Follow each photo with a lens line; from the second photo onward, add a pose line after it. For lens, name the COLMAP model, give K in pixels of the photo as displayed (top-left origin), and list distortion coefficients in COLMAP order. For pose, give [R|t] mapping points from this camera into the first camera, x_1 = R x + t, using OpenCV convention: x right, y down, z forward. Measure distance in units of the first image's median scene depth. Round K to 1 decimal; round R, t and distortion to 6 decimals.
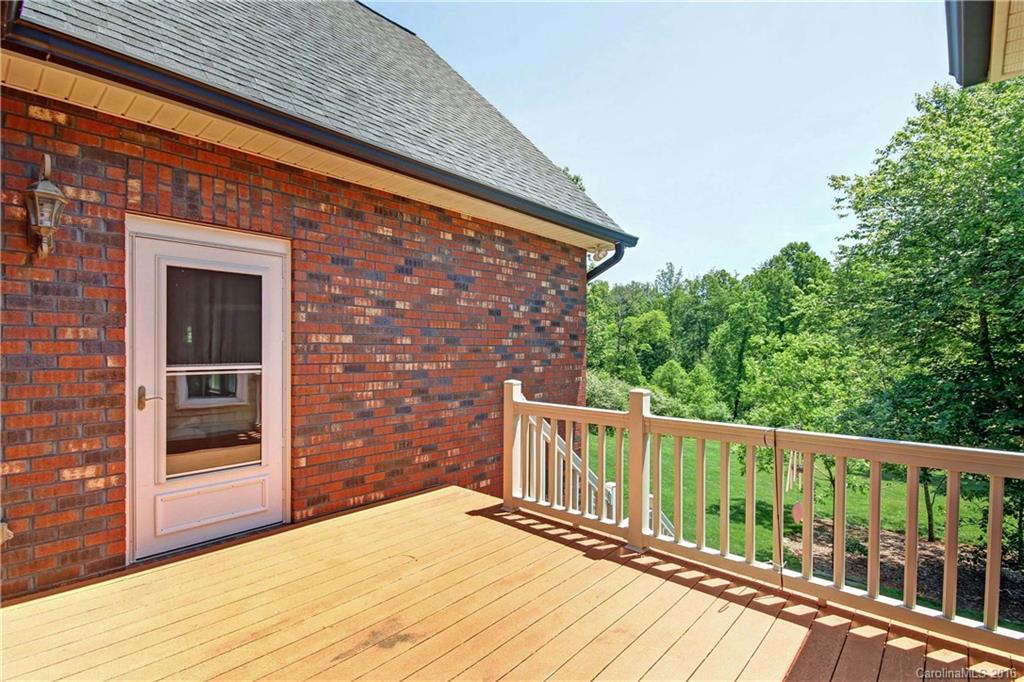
lens RADIAL K [[495.3, 0, 511.0], [0, 495.3, 344.0], [0, 0, 1]] dist [-0.016714, 0.000987]
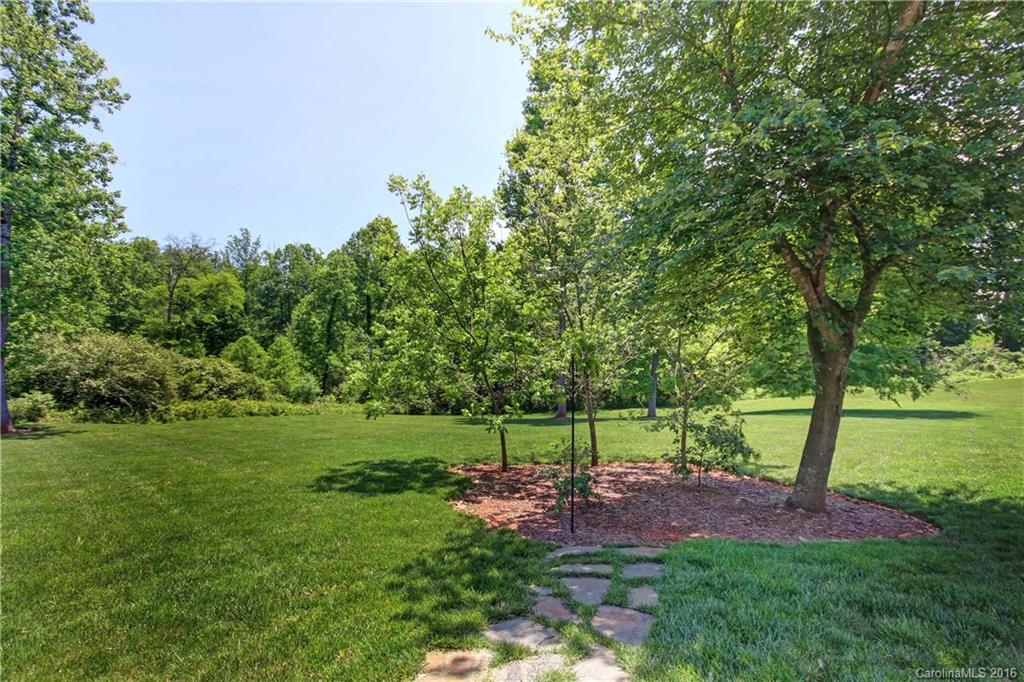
lens RADIAL K [[495.3, 0, 520.3], [0, 495.3, 337.6], [0, 0, 1]] dist [-0.016714, 0.000987]
pose [[0.682405, 0.004628, 0.730960, 0.036333], [-0.001900, 0.999988, -0.004558, 0.039220], [-0.730972, 0.001721, 0.682405, 0.105014]]
